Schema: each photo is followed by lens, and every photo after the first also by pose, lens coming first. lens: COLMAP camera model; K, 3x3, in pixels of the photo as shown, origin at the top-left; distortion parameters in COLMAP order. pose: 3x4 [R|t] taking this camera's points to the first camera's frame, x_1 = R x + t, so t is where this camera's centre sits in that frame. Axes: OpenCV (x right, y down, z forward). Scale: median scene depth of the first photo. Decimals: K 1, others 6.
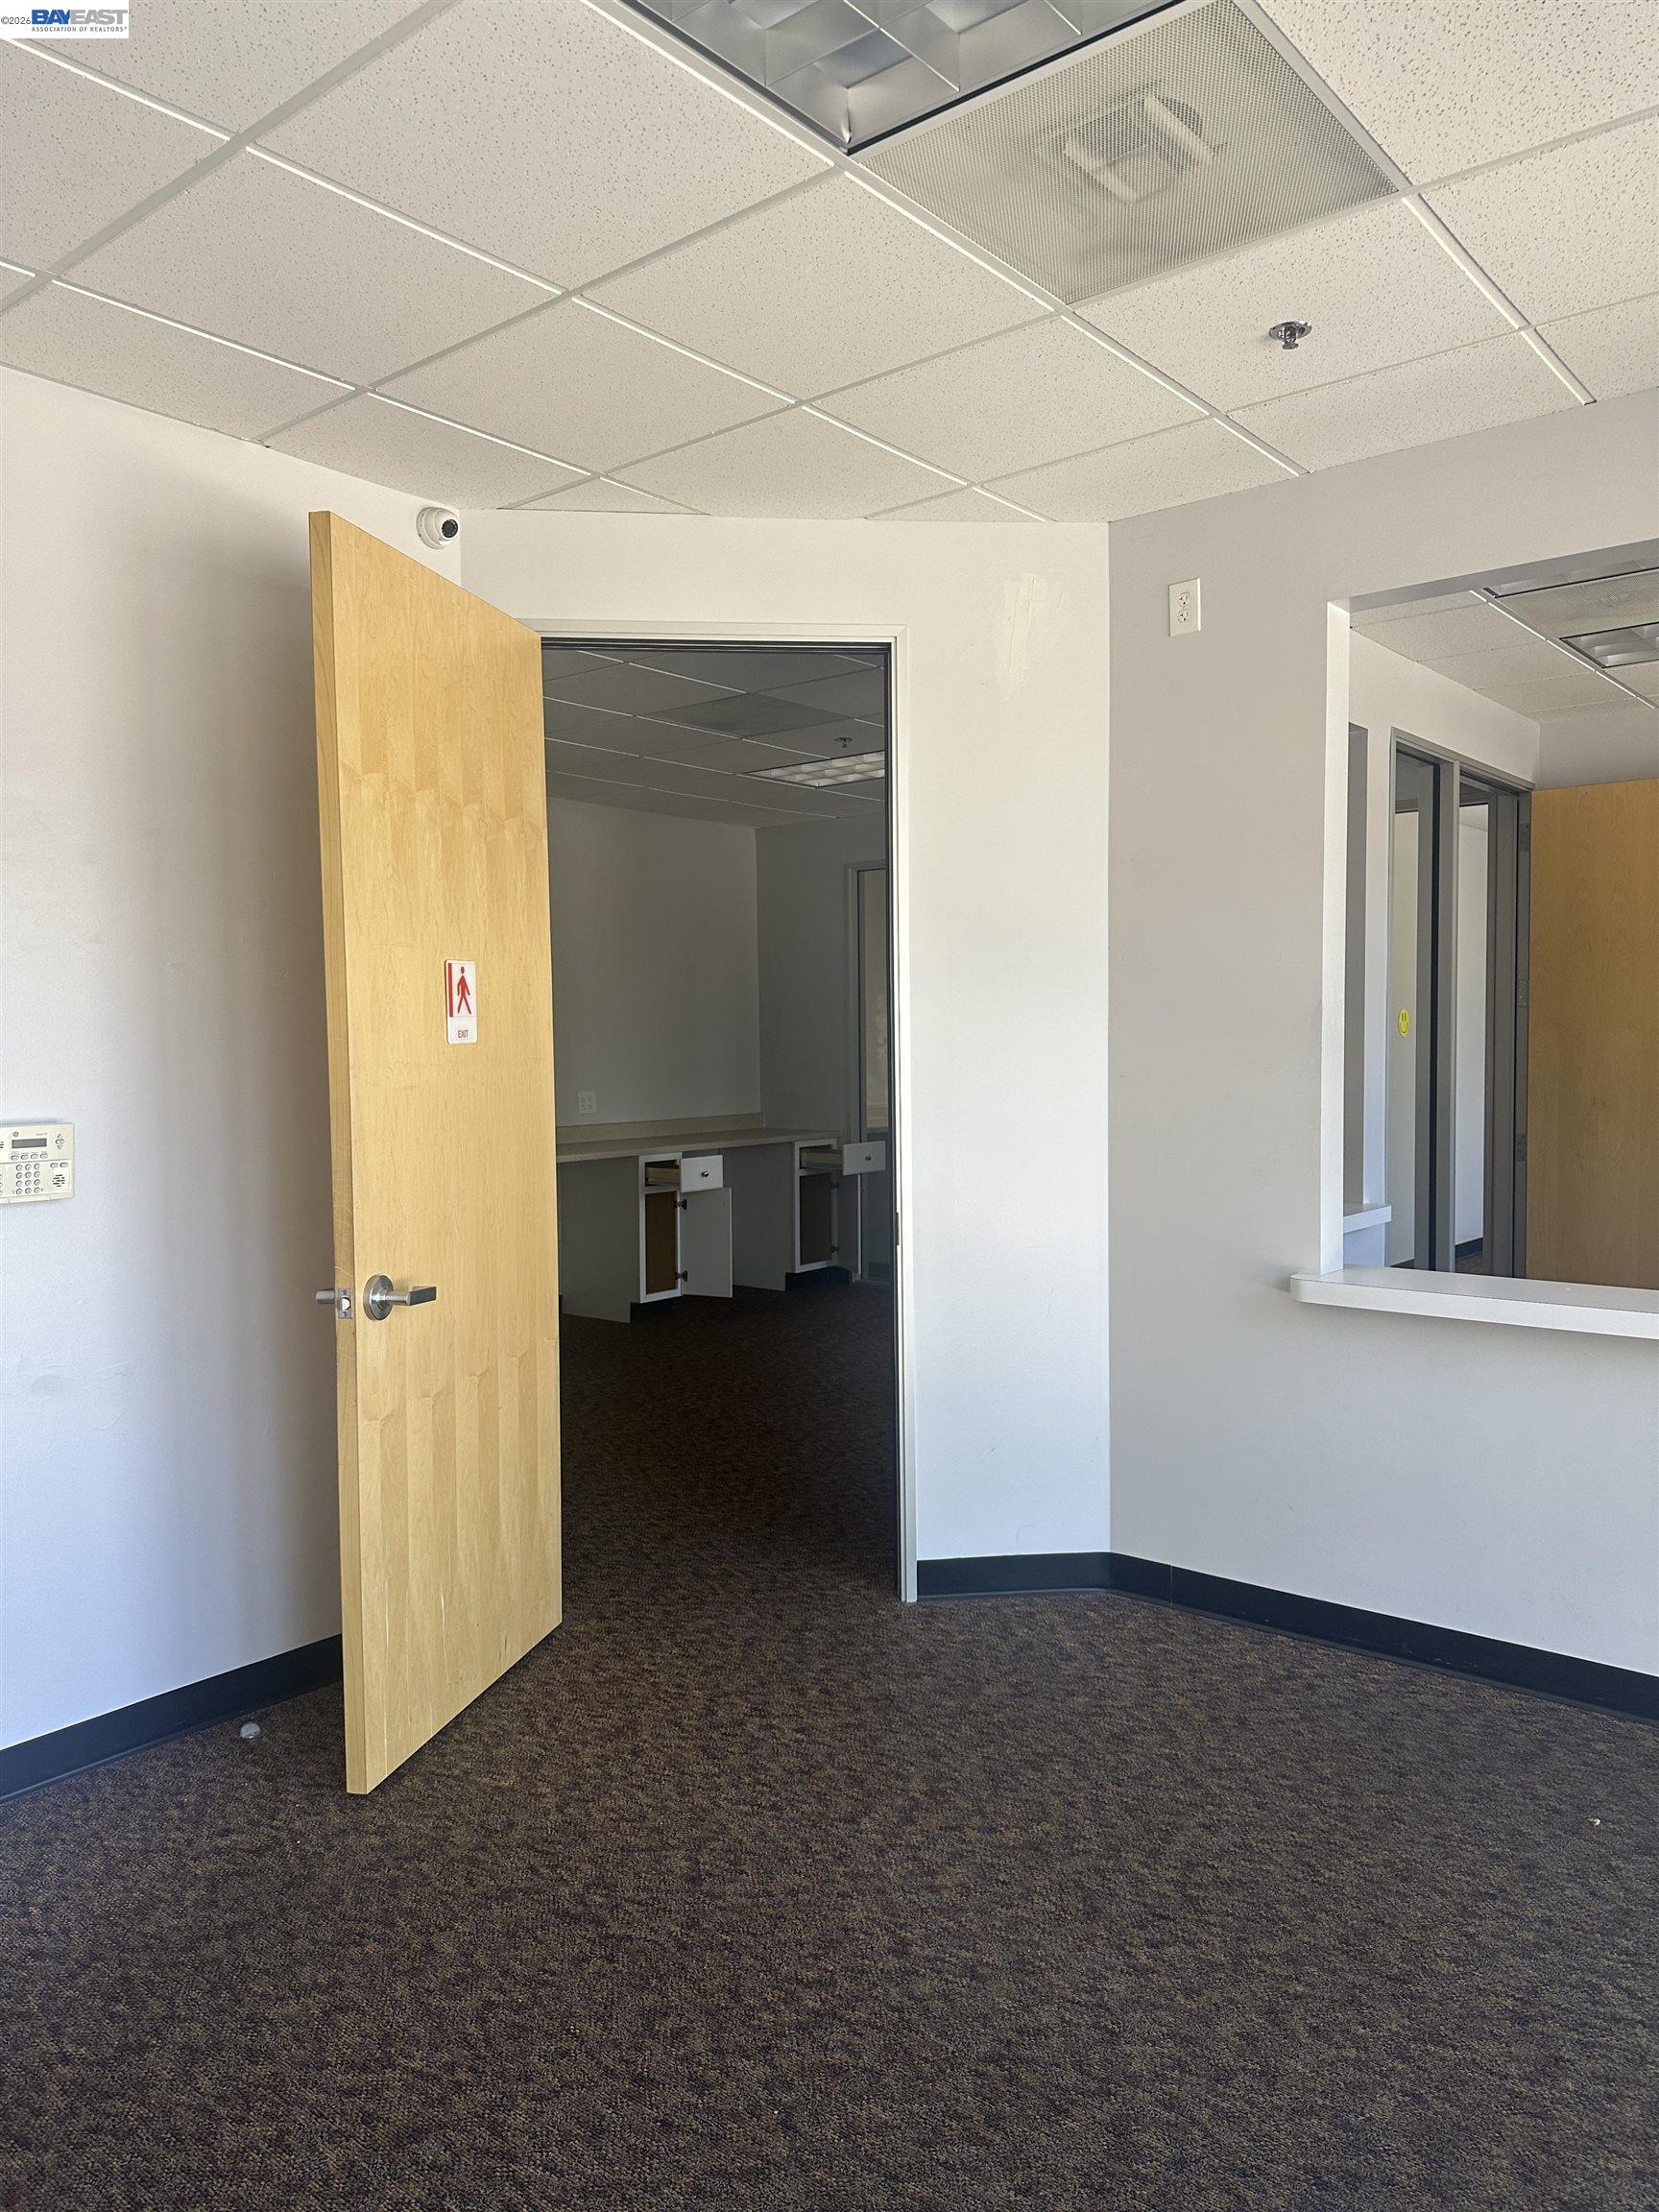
lens RADIAL K [[1550.0, 0, 841.7], [0, 1550.0, 1102.0], [0, 0, 1]] dist [0.063235, -0.081548]
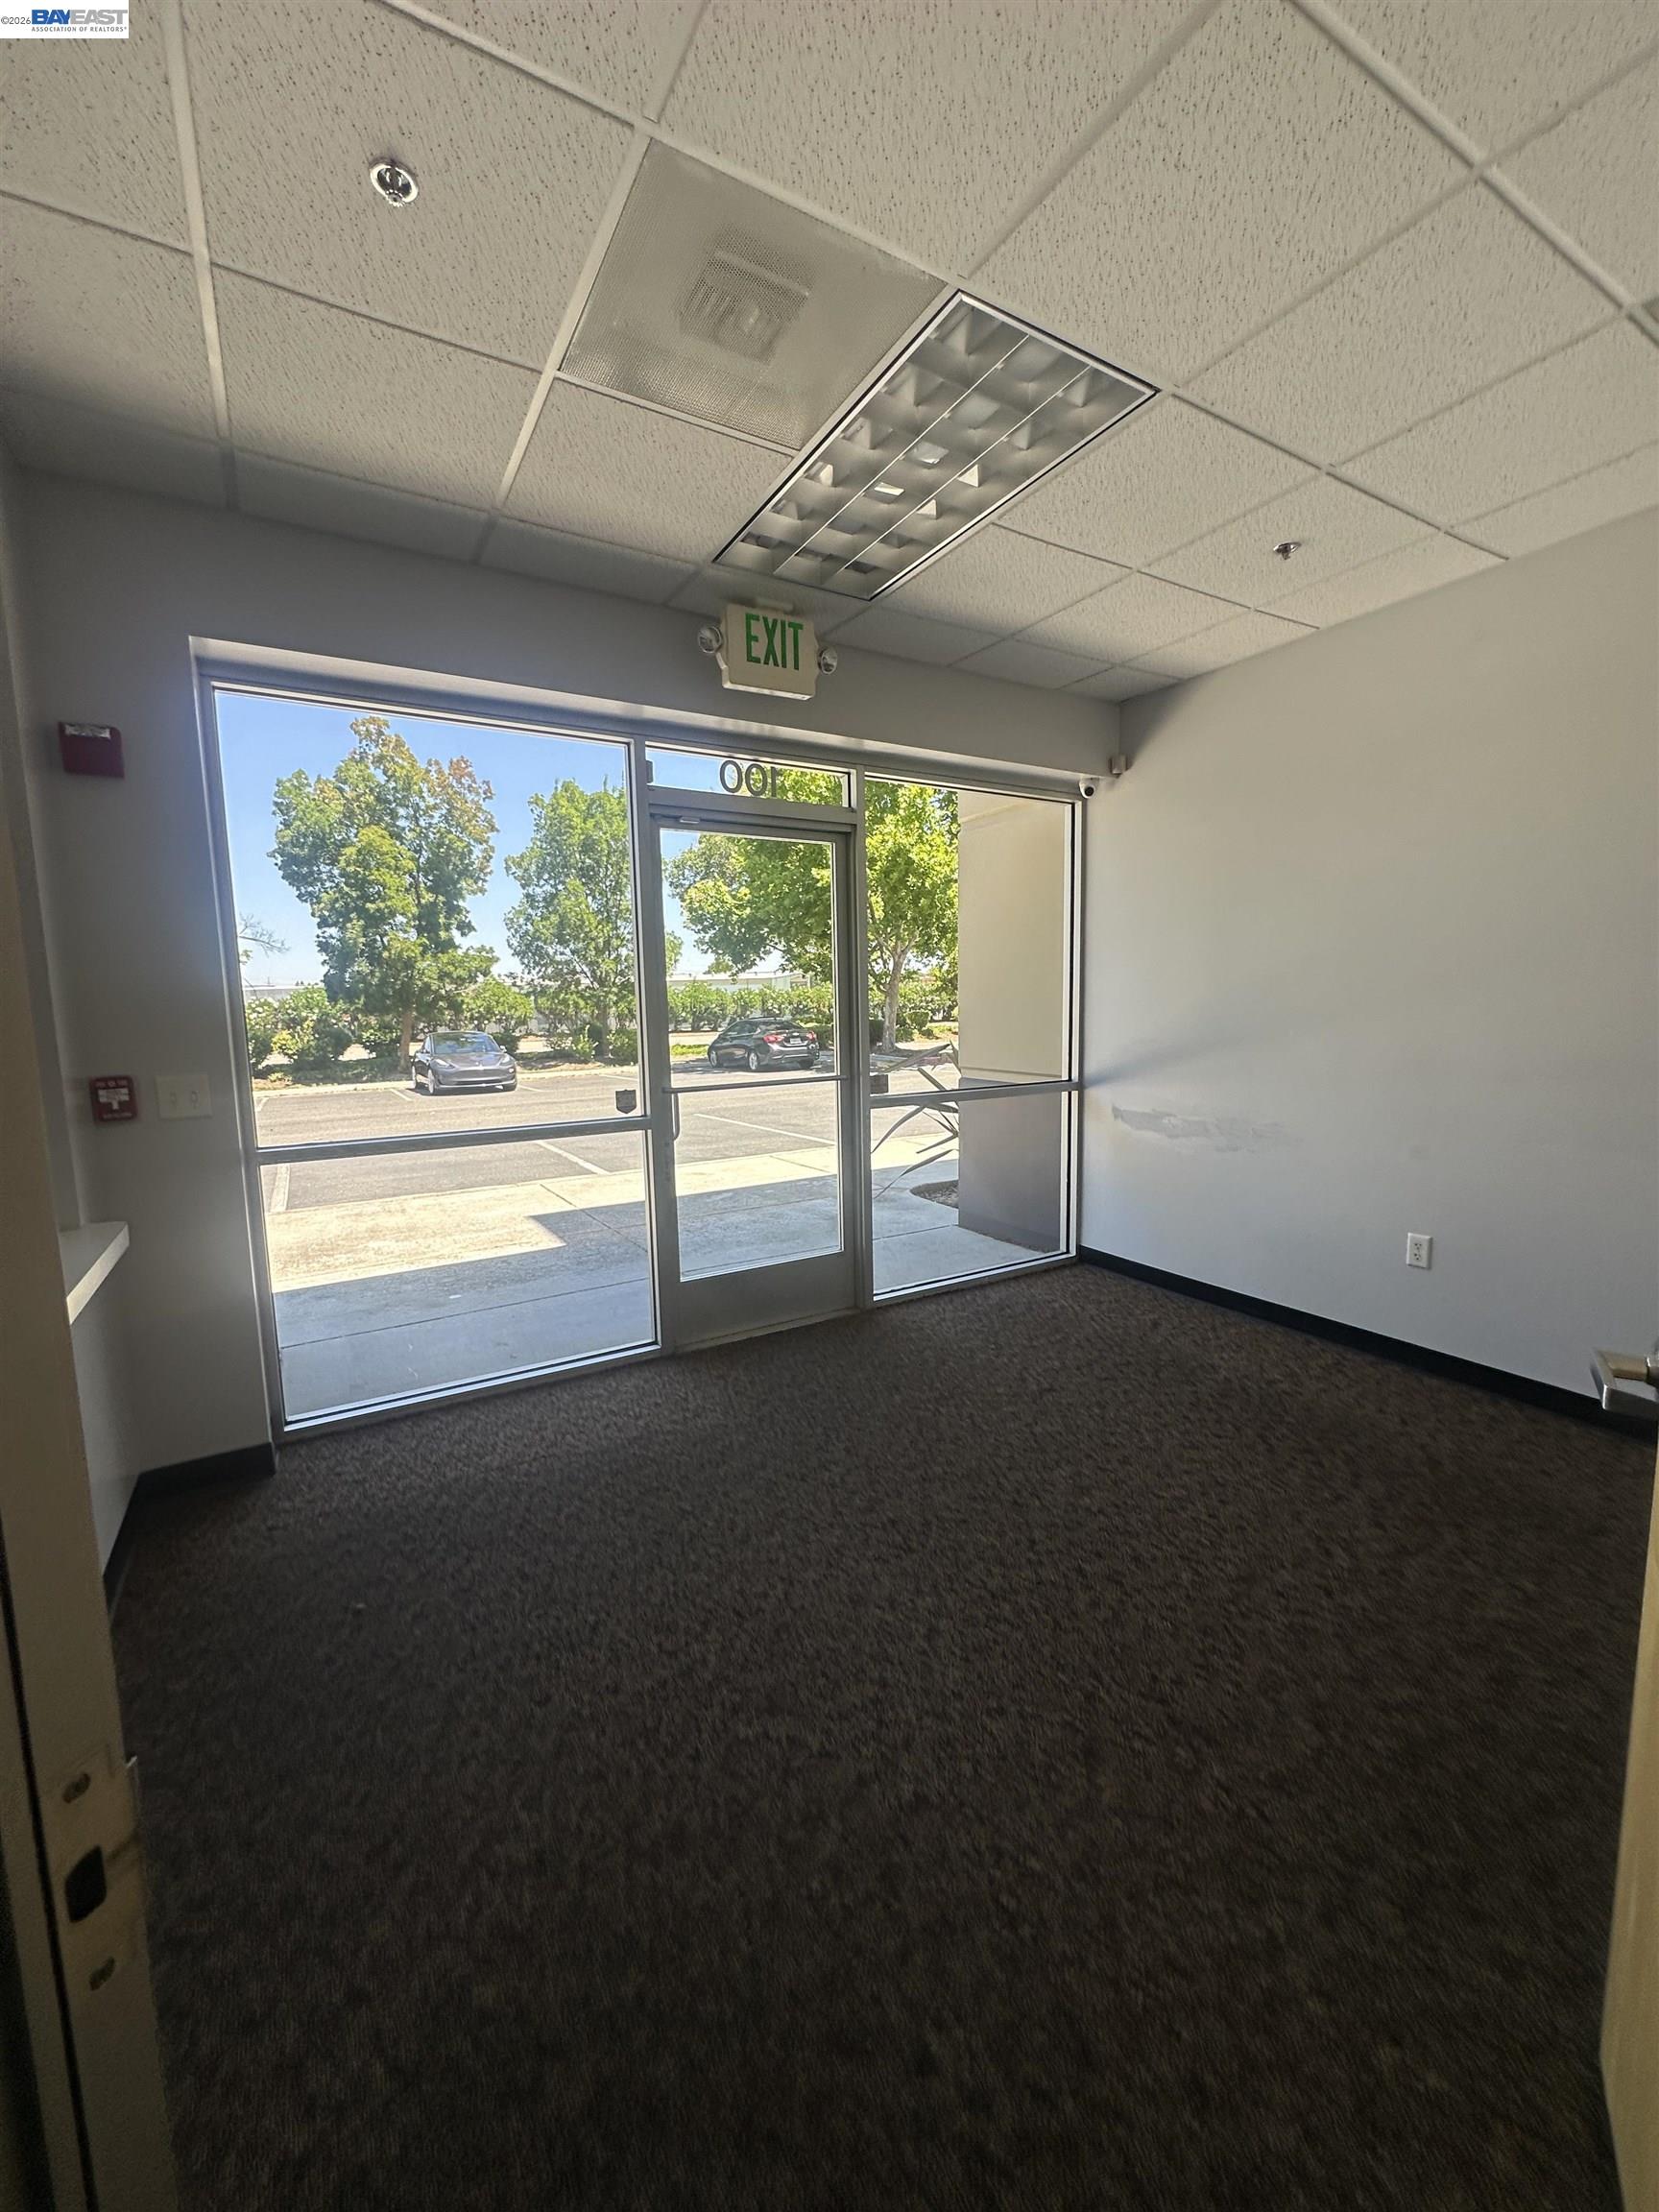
lens RADIAL K [[886.3, 0, 835.5], [0, 886.3, 1106.3], [0, 0, 1]] dist [-0.004545, 0.001297]
pose [[-0.941496, -0.008989, 0.336905, -0.113226], [0.044122, 0.987753, 0.149657, -0.031857], [-0.334124, 0.155766, -0.929569, 1.353815]]
